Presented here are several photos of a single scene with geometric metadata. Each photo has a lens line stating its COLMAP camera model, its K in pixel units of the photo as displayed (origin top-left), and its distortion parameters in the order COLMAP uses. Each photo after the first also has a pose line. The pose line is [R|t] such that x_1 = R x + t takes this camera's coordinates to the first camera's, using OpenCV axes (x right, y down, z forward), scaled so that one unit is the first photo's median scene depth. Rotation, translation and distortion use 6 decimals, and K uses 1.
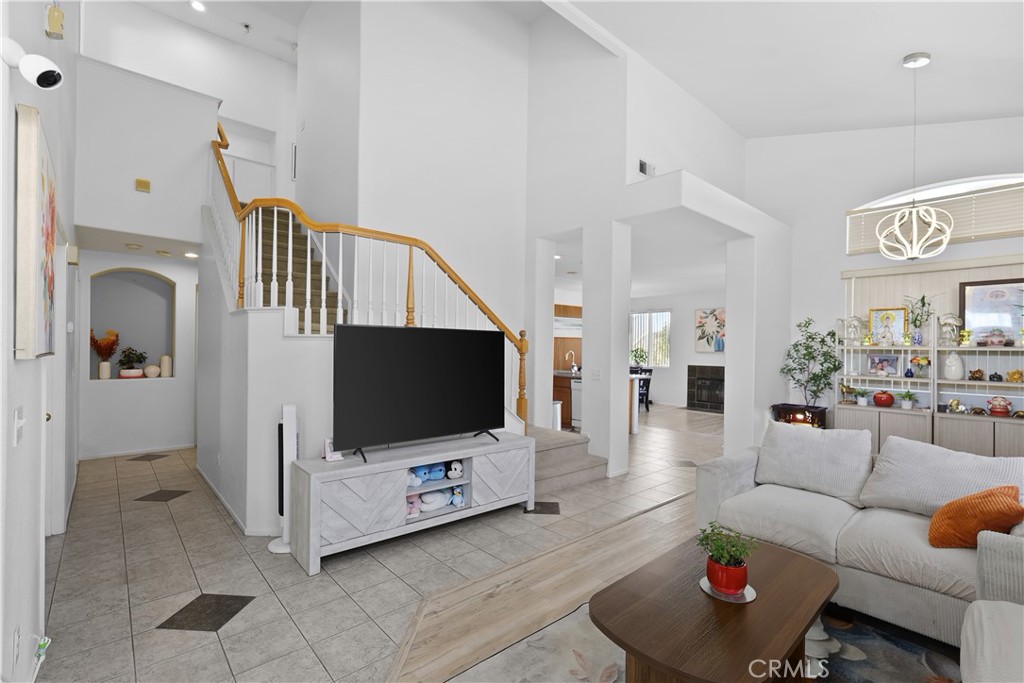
lens RADIAL K [[463.3, 0, 512.0], [0, 463.3, 341.5], [0, 0, 1]] dist [-0.004886, 0.000294]
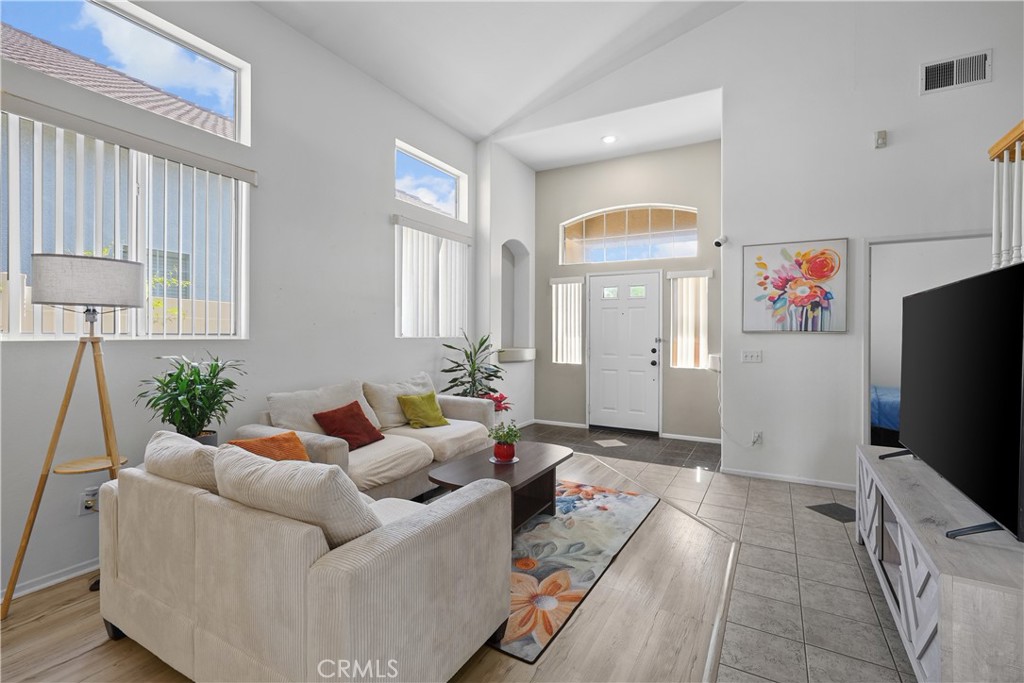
lens RADIAL K [[461.9, 0, 514.8], [0, 461.9, 334.1], [0, 0, 1]] dist [0.002442, 0.001371]
pose [[-0.945376, -0.014571, -0.325657, 0.758150], [-0.010186, 0.999833, -0.015165, 0.071298], [0.325824, -0.011020, -0.945366, 2.031505]]
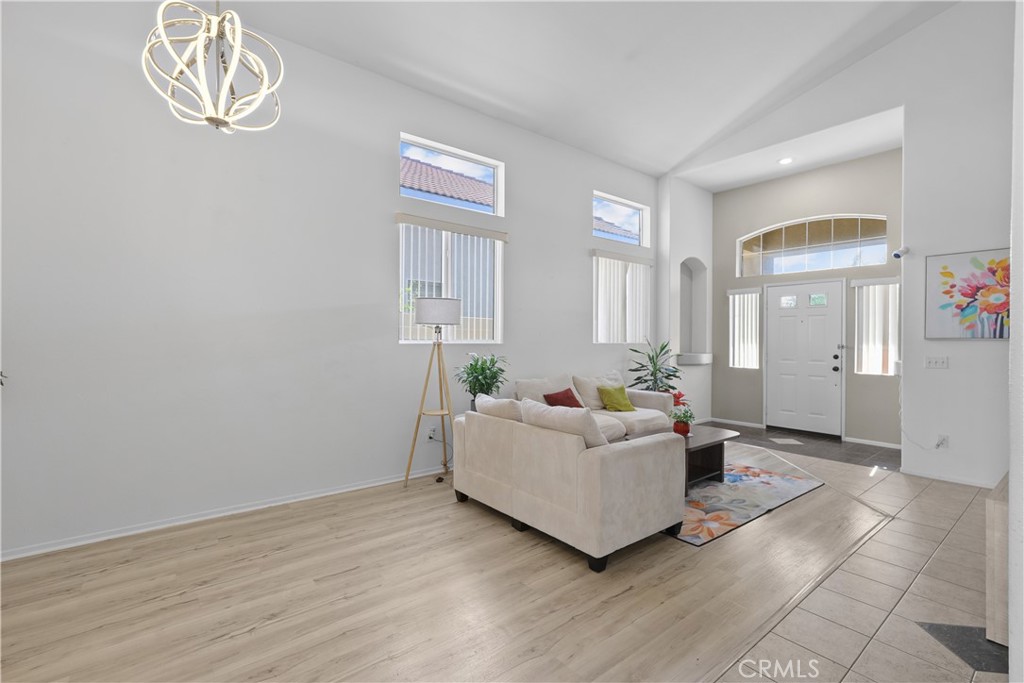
lens RADIAL K [[463.3, 0, 512.0], [0, 463.3, 341.5], [0, 0, 1]] dist [-0.004886, 0.000294]
pose [[-0.998752, -0.016142, 0.047266, 0.916046], [-0.016564, 0.999826, -0.008553, 0.080947], [-0.047120, -0.009325, -0.998846, 2.559374]]
